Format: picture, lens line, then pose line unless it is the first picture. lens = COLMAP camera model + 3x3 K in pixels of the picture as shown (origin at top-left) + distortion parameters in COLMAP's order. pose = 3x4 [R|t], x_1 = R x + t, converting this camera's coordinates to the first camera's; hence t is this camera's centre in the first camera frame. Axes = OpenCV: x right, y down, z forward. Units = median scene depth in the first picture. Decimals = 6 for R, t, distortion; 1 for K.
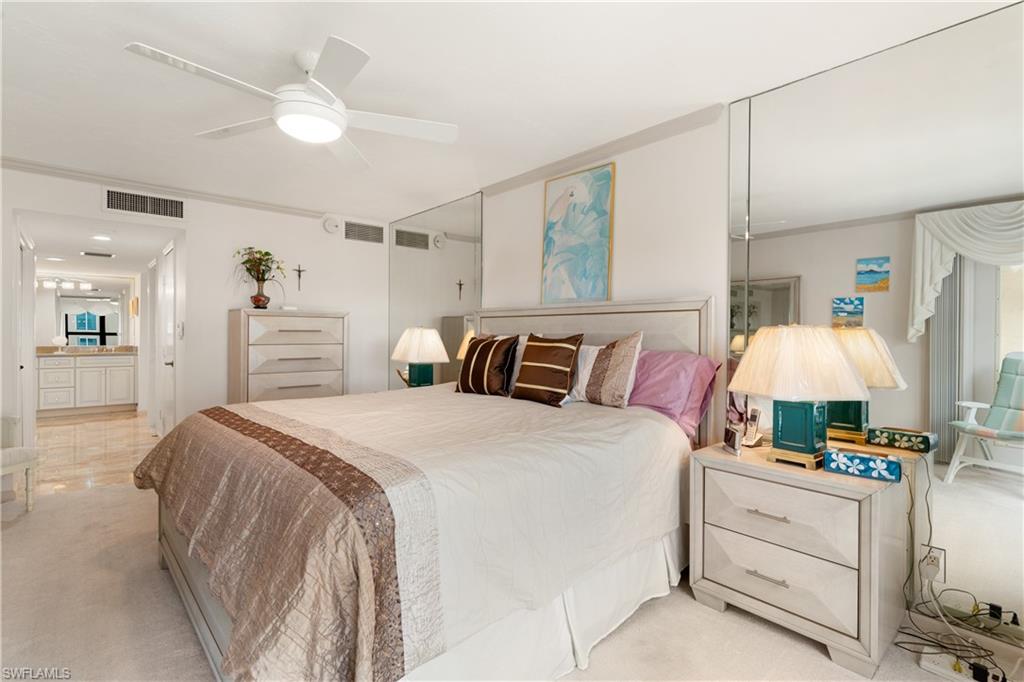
lens RADIAL K [[486.8, 0, 509.8], [0, 486.8, 348.0], [0, 0, 1]] dist [0.001011, 0.000485]
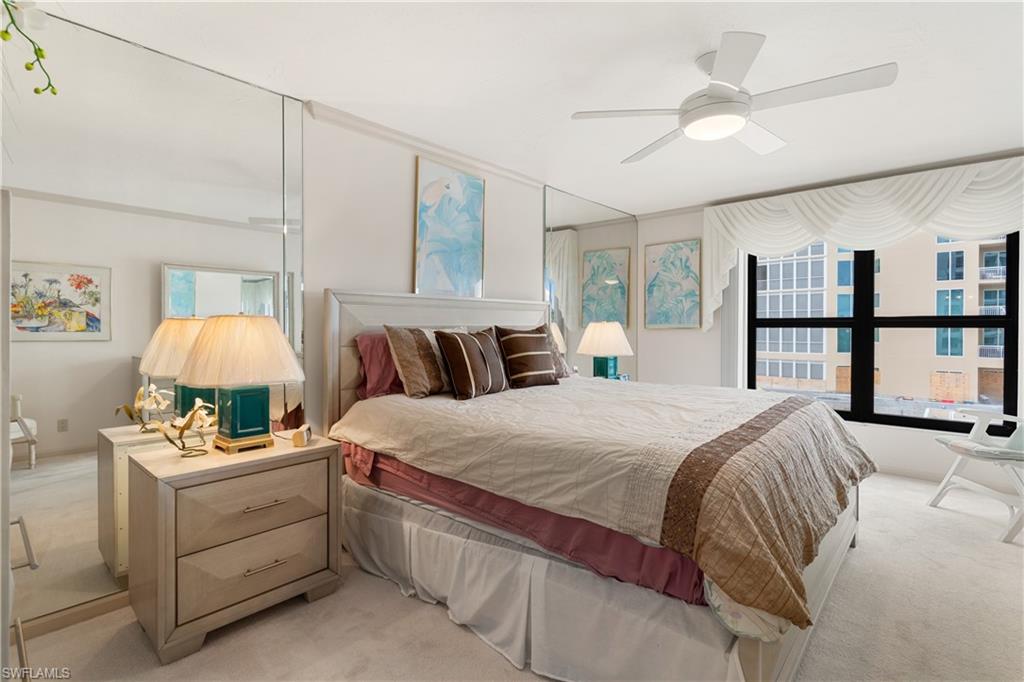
lens RADIAL K [[485.6, 0, 509.2], [0, 485.6, 339.2], [0, 0, 1]] dist [0.000523, 0.000282]
pose [[-0.122233, -0.025147, 0.992183, -0.895405], [0.029424, 0.999148, 0.028949, -0.028551], [-0.992065, 0.032733, -0.121389, 1.020997]]
